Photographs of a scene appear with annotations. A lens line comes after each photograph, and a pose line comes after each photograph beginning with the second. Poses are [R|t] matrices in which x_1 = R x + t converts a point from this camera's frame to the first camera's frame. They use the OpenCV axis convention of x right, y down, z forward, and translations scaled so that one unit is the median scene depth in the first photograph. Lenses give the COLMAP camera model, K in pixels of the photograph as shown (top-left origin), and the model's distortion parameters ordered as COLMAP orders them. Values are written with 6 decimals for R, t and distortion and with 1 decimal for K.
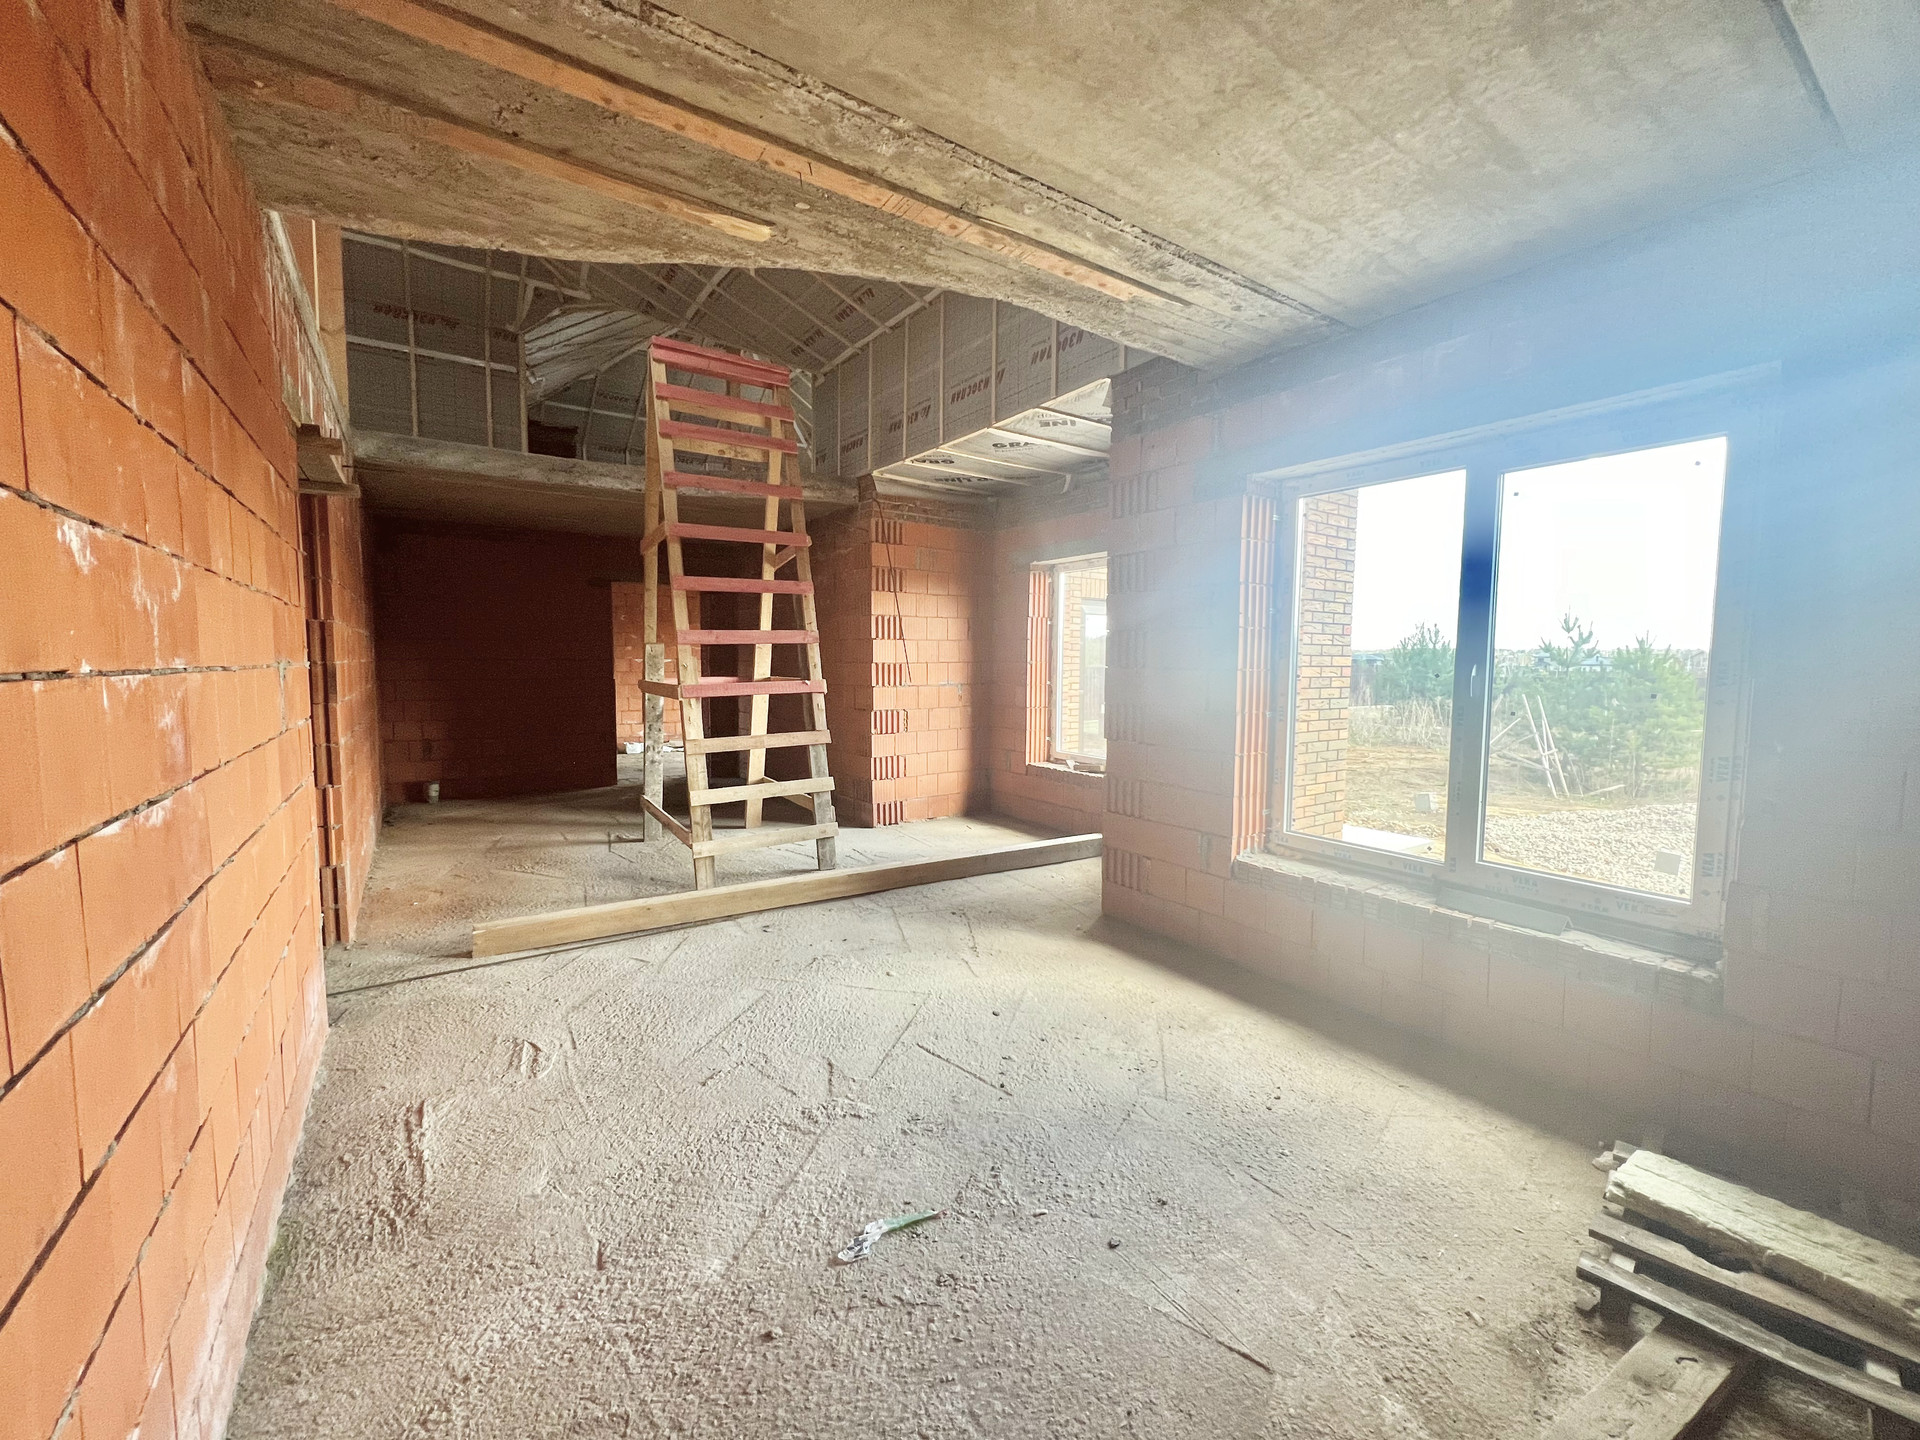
lens RADIAL K [[774.3, 0, 953.6], [0, 774.3, 714.3], [0, 0, 1]] dist [0.000593, -0.000229]
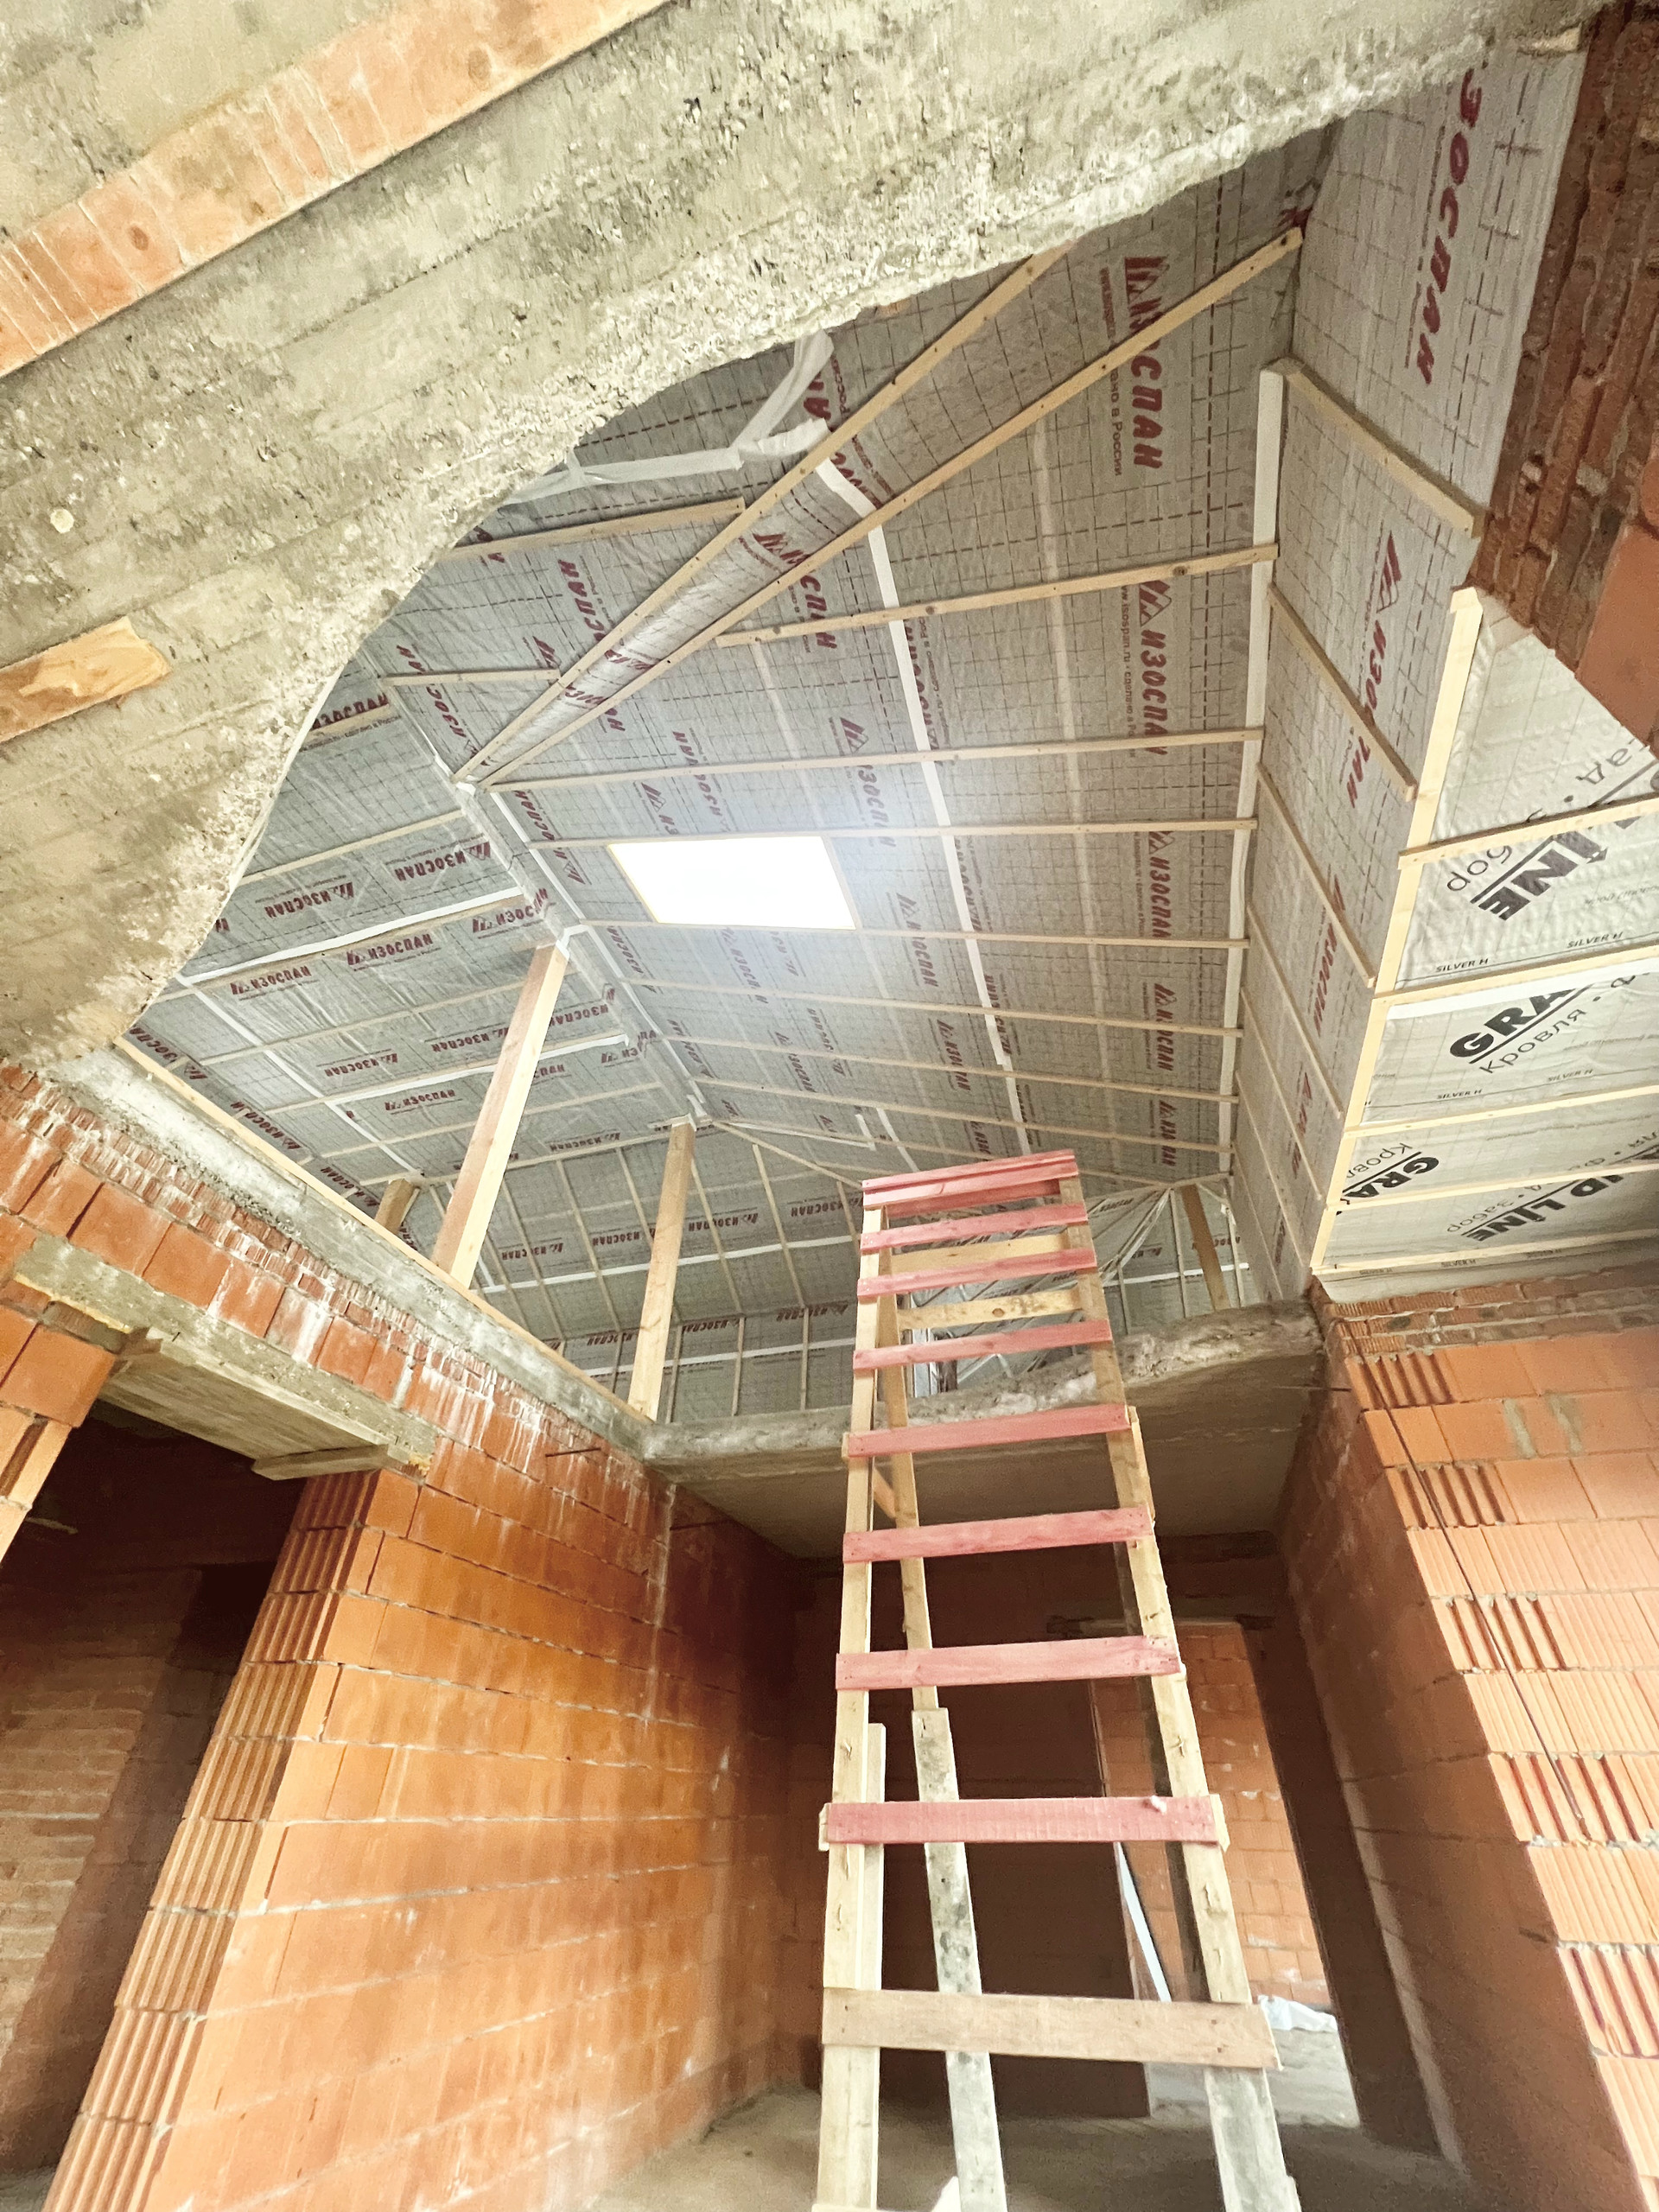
lens RADIAL K [[892.1, 0, 835.6], [0, 892.1, 1106.0], [0, 0, 1]] dist [0.000593, -0.000229]
pose [[0.616135, -0.486594, -0.619358, 0.112415], [-0.063647, 0.753016, -0.654916, -0.003382], [0.785065, 0.442937, 0.432989, 0.496680]]
